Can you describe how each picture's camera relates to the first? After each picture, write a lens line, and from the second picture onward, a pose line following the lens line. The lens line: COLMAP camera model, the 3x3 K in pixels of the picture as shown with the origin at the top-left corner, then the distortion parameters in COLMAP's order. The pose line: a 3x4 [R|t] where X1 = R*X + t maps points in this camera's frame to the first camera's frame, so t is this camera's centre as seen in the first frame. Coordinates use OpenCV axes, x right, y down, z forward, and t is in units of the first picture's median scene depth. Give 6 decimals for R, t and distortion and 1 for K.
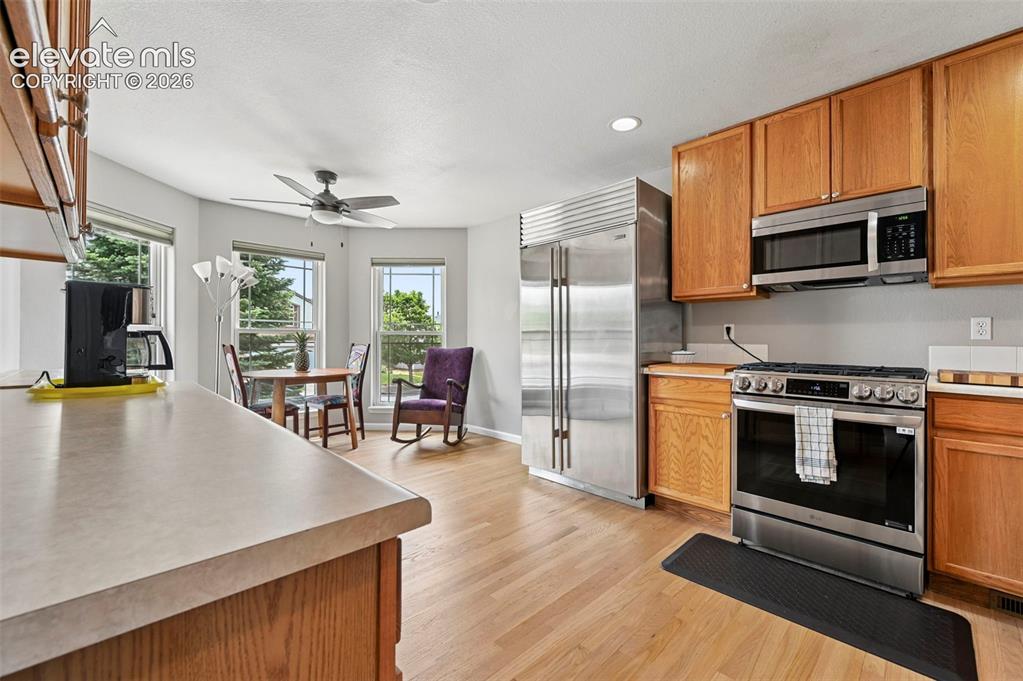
lens RADIAL K [[425.2, 0, 553.4], [0, 425.2, 339.7], [0, 0, 1]] dist [-0.000750, -0.000154]
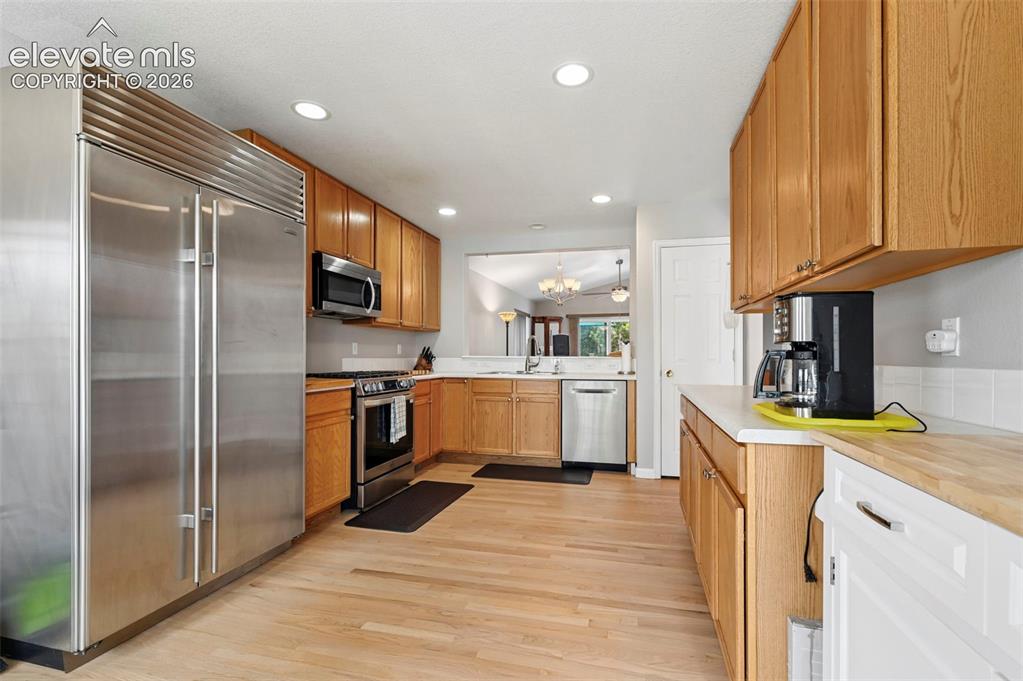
lens RADIAL K [[462.5, 0, 511.5], [0, 462.5, 352.9], [0, 0, 1]] dist [-0.000568, -0.000036]
pose [[-0.470093, 0.002615, 0.882613, -0.685228], [-0.004086, 0.999978, -0.005139, -0.000115], [-0.882607, -0.006022, -0.470072, 0.855194]]
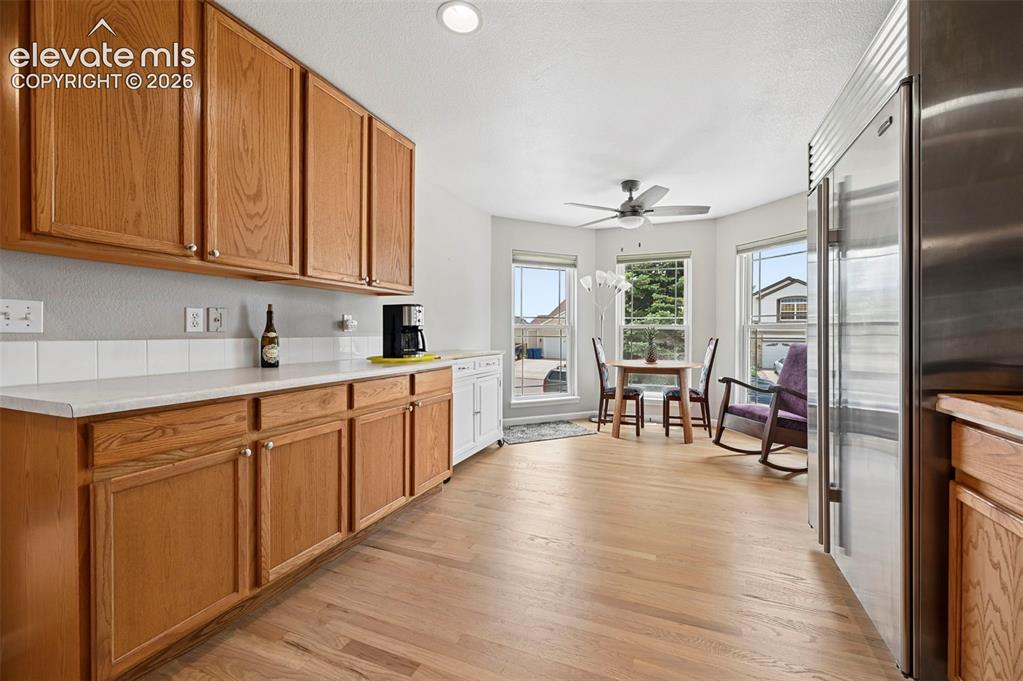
lens RADIAL K [[414.3, 0, 517.2], [0, 414.3, 341.0], [0, 0, 1]] dist [-0.001358, -0.000077]
pose [[0.352981, 0.013966, -0.935526, 0.371841], [0.002112, 0.999874, 0.015724, -0.000022], [0.935628, -0.007526, 0.352907, 0.353982]]
